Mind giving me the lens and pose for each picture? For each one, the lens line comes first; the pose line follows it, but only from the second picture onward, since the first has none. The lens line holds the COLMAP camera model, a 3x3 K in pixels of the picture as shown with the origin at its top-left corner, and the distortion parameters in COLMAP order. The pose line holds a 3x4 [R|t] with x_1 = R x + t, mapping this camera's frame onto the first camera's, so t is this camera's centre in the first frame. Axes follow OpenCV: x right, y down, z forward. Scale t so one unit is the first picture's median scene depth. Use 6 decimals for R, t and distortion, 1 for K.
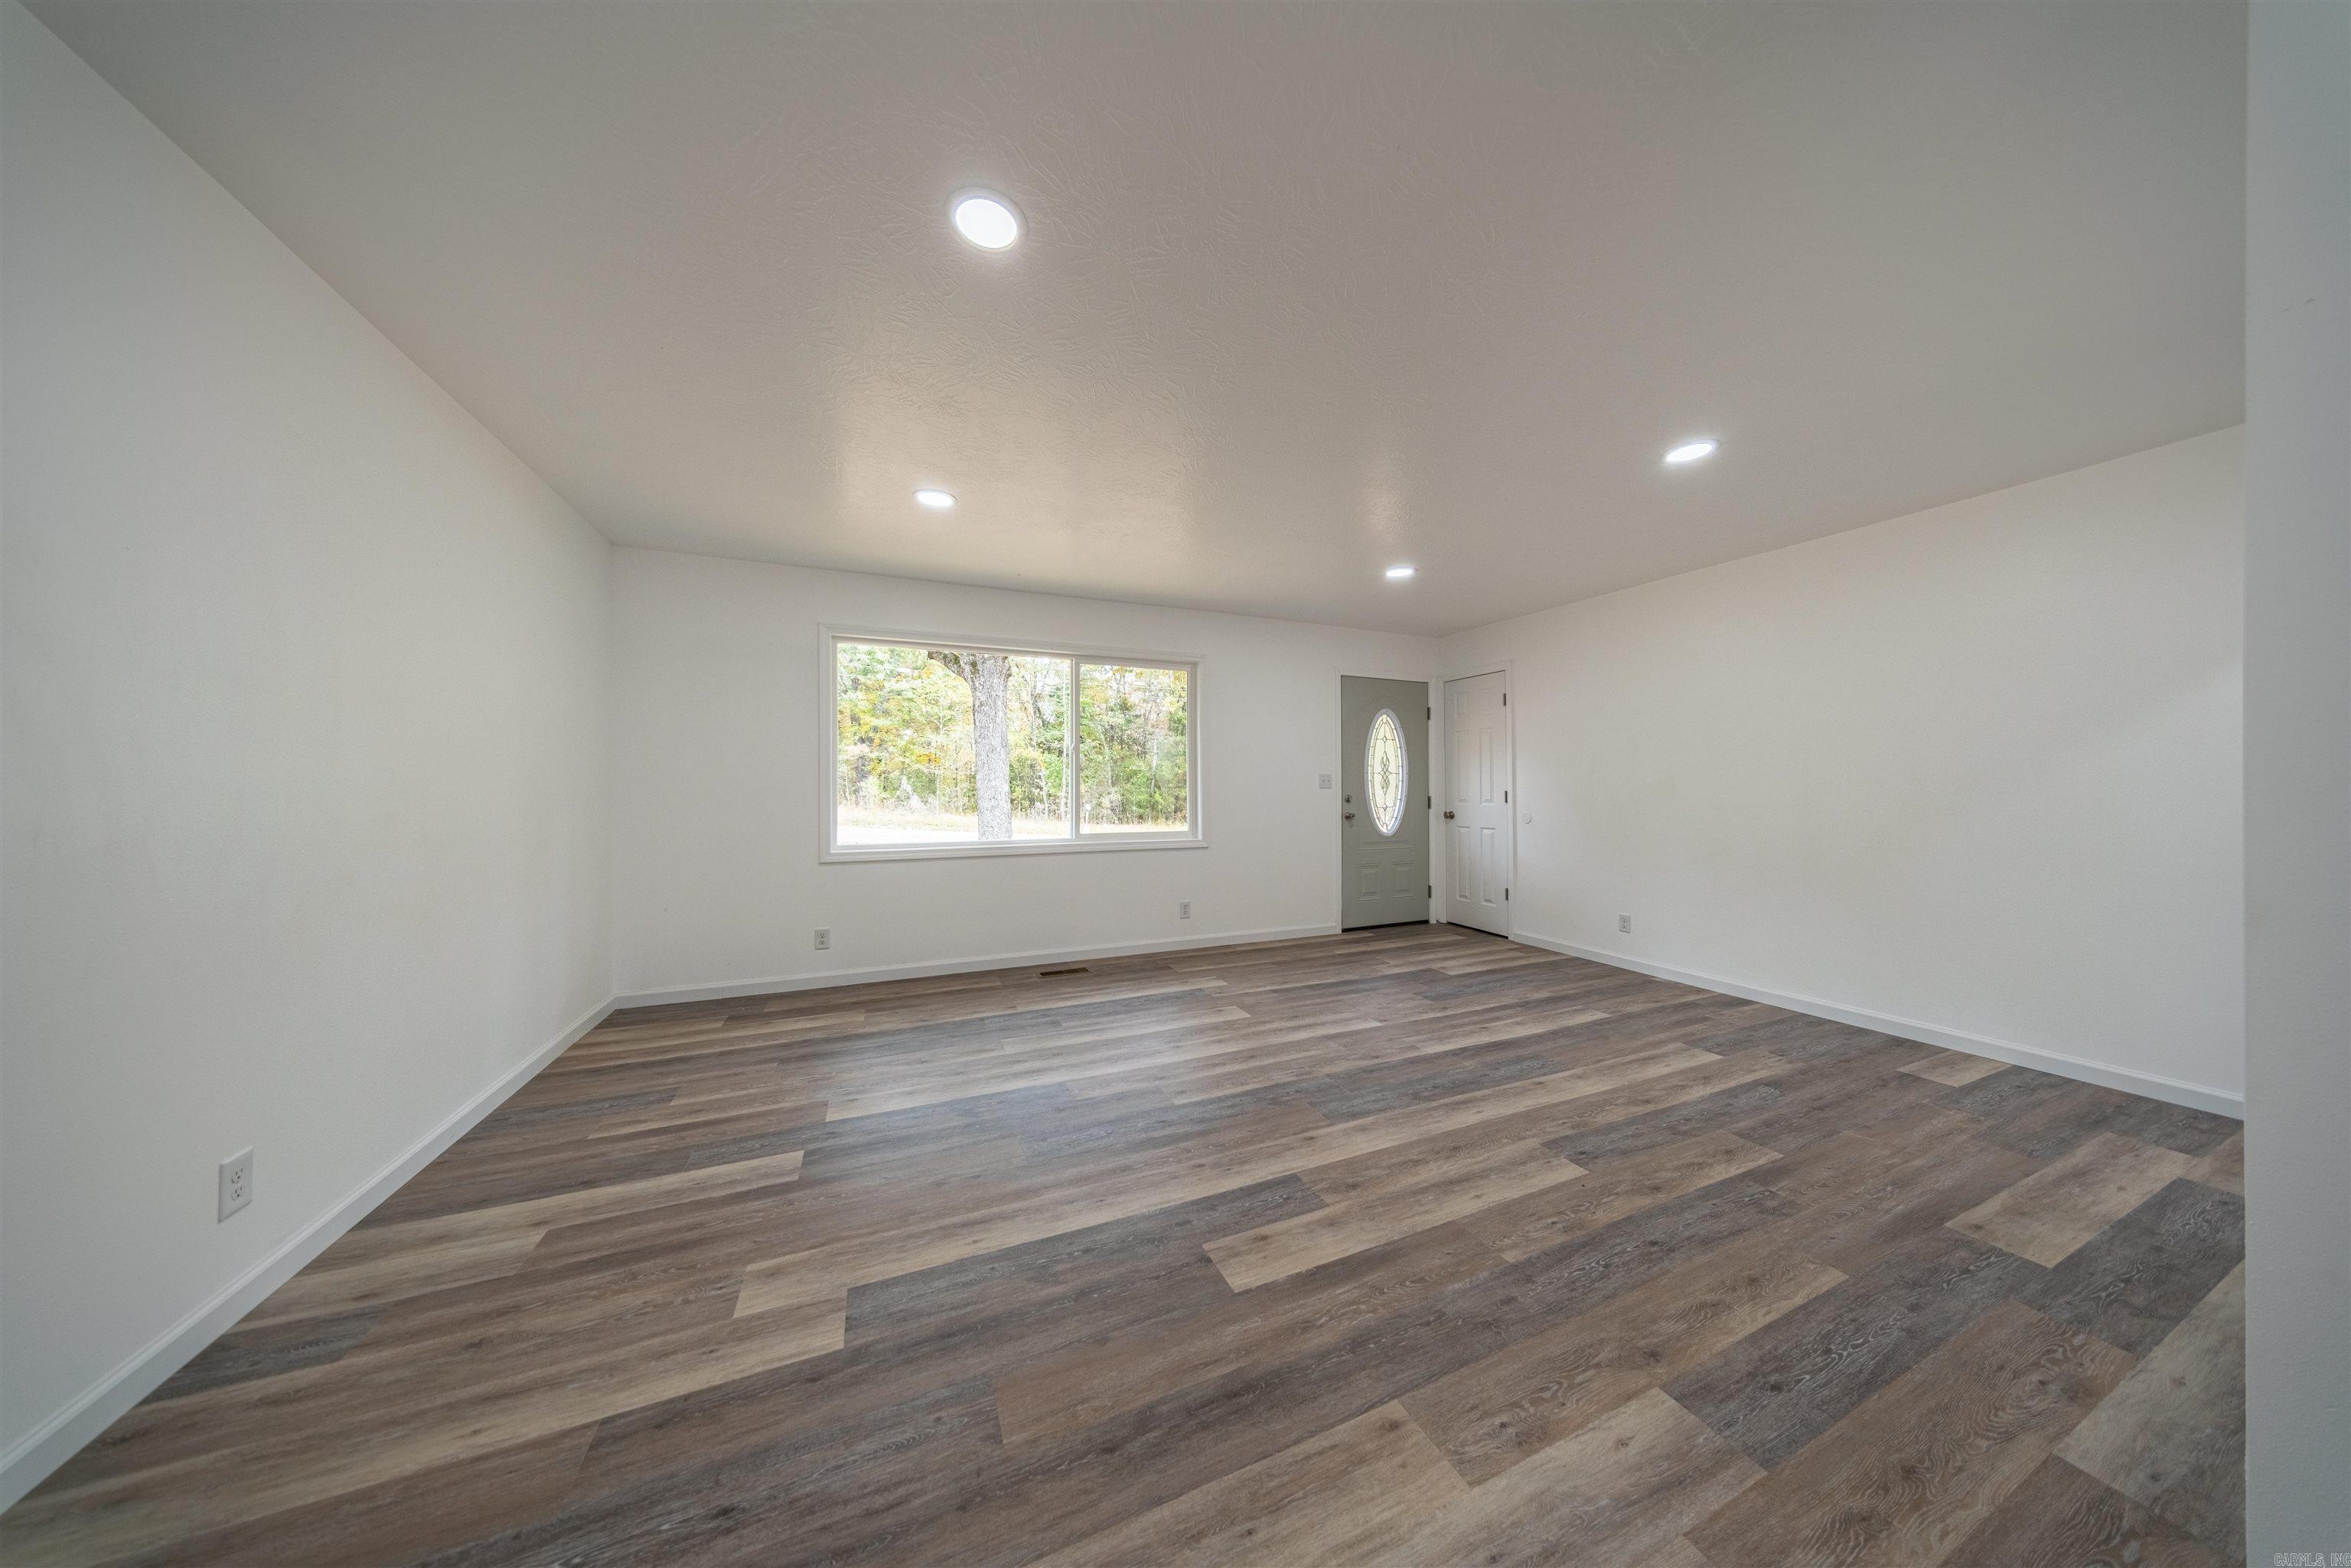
lens RADIAL K [[676.6, 0, 1172.1], [0, 676.6, 785.6], [0, 0, 1]] dist [-0.012548, 0.003525]
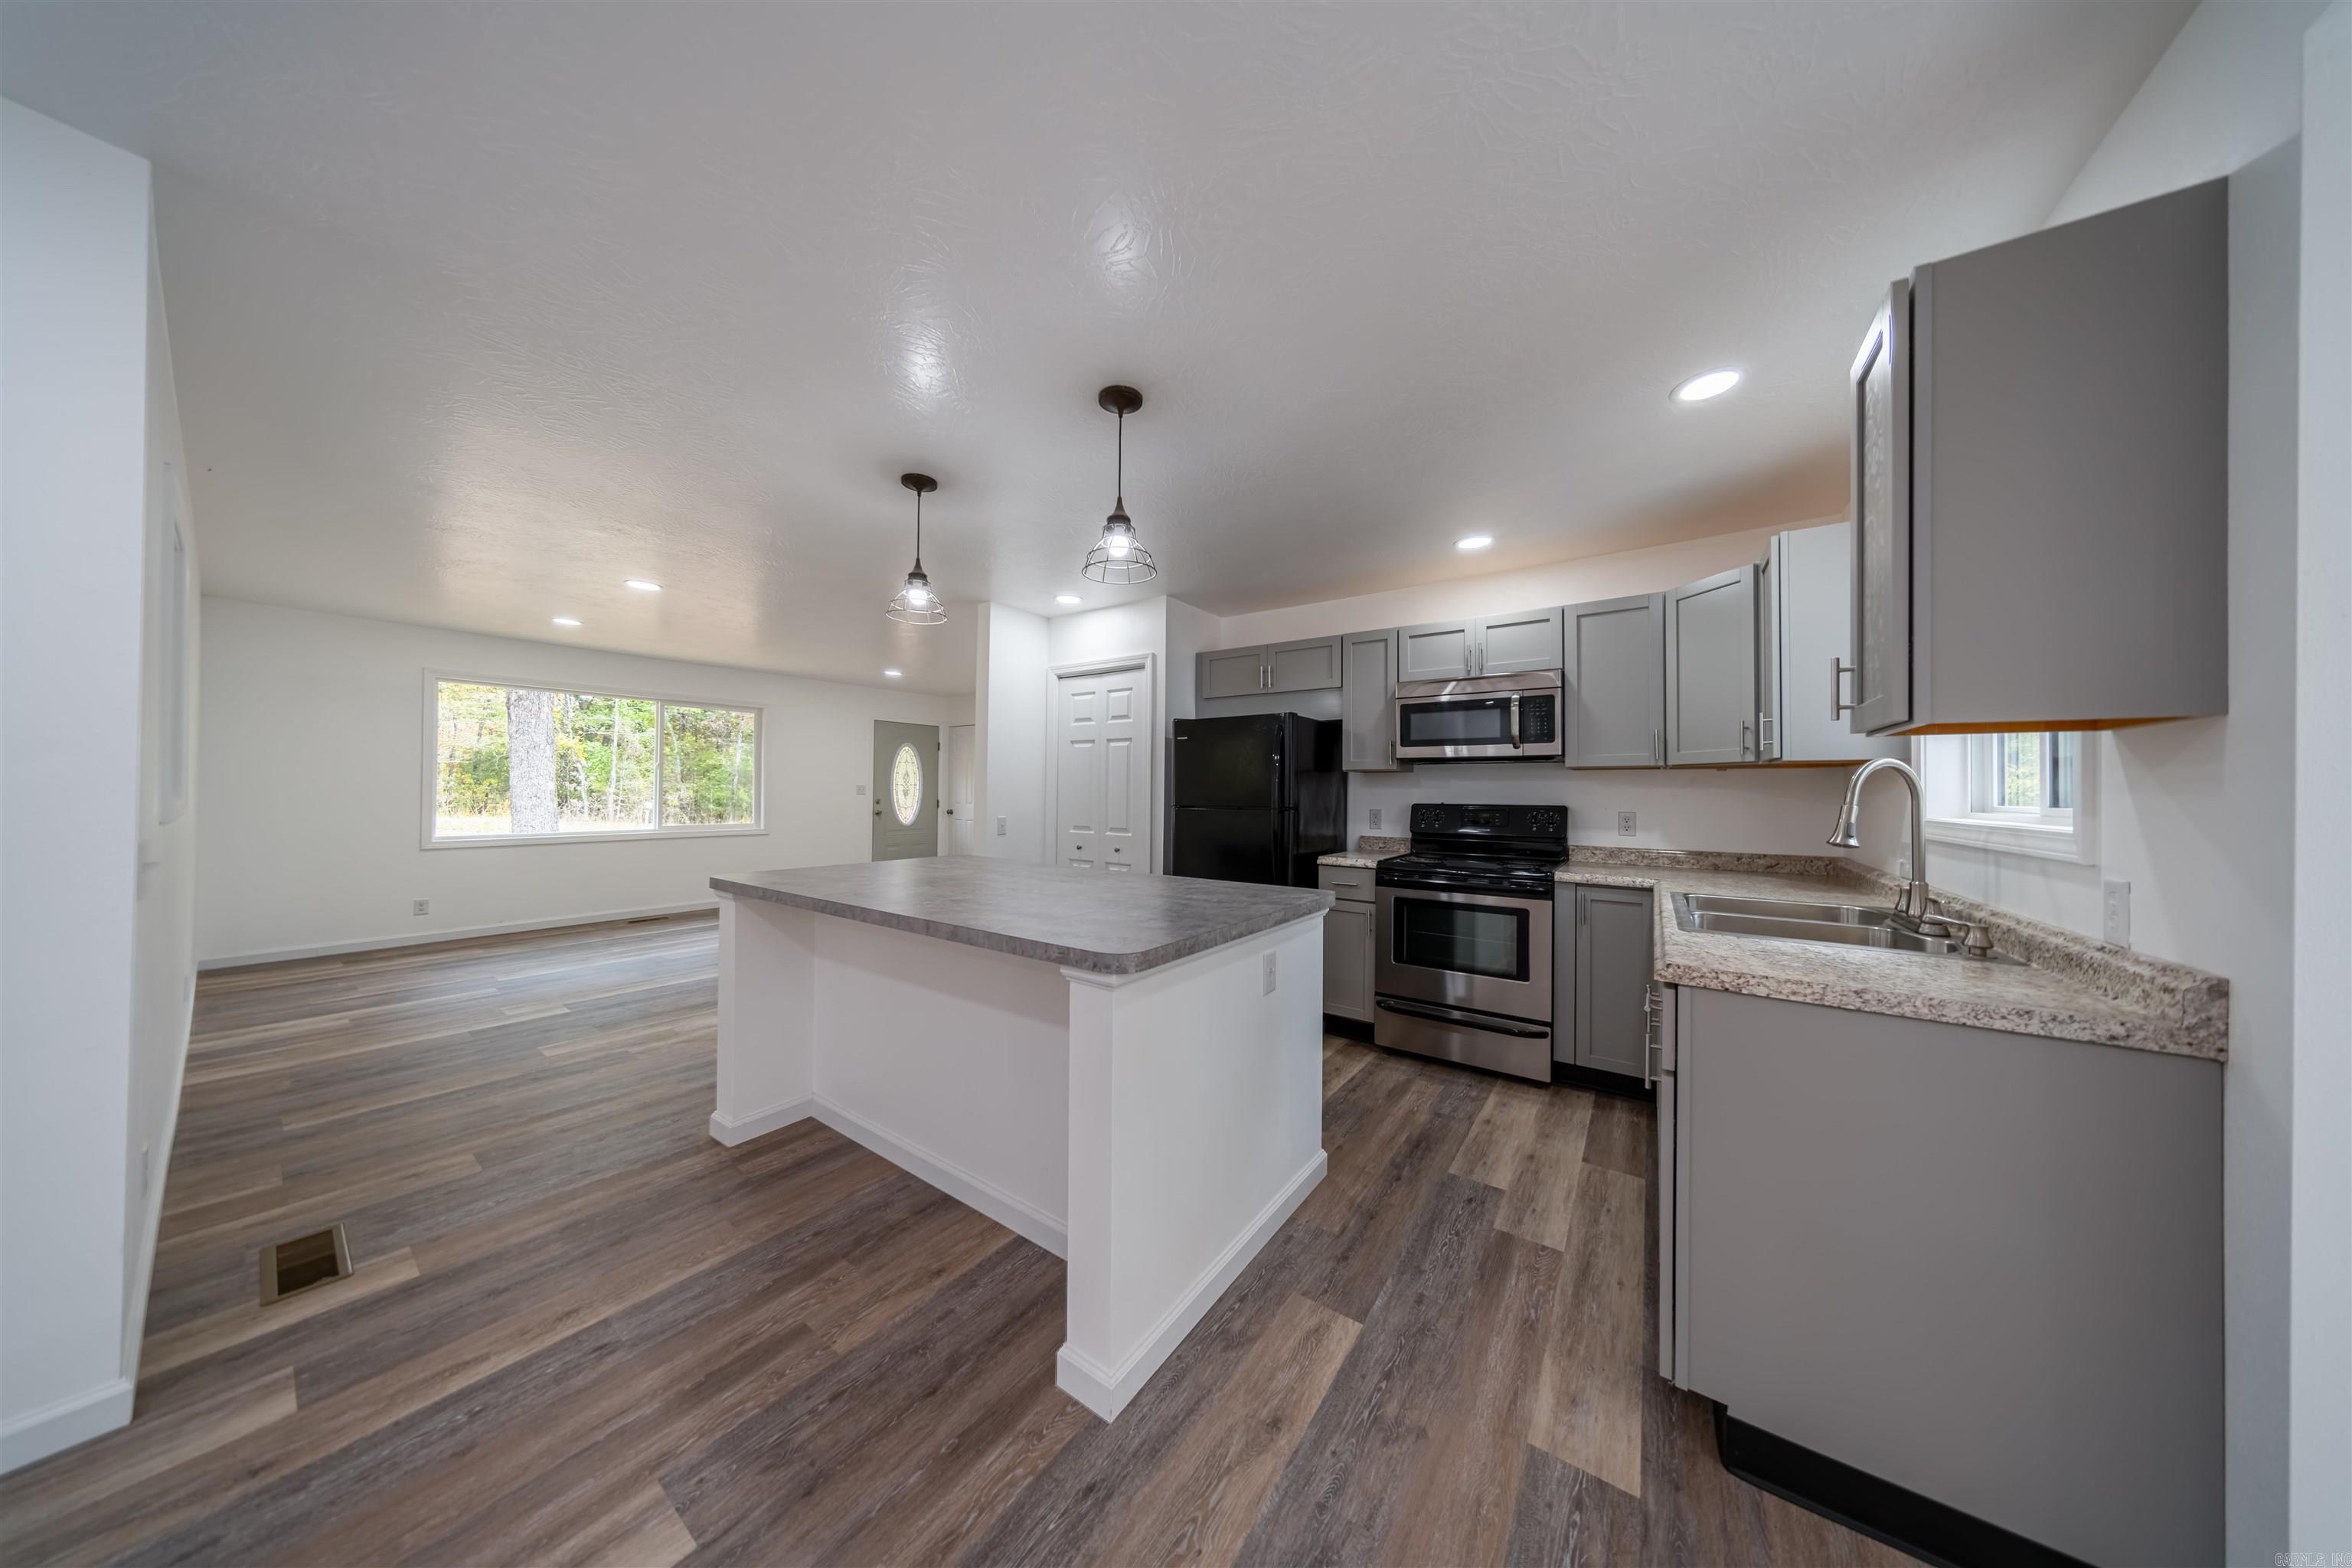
lens RADIAL K [[676.9, 0, 1172.6], [0, 676.9, 785.6], [0, 0, 1]] dist [-0.012548, 0.003525]
pose [[0.855737, 0.016653, 0.517143, 0.068460], [-0.017880, 0.999837, -0.002611, -0.040075], [-0.517103, -0.007012, 0.855895, -1.076712]]
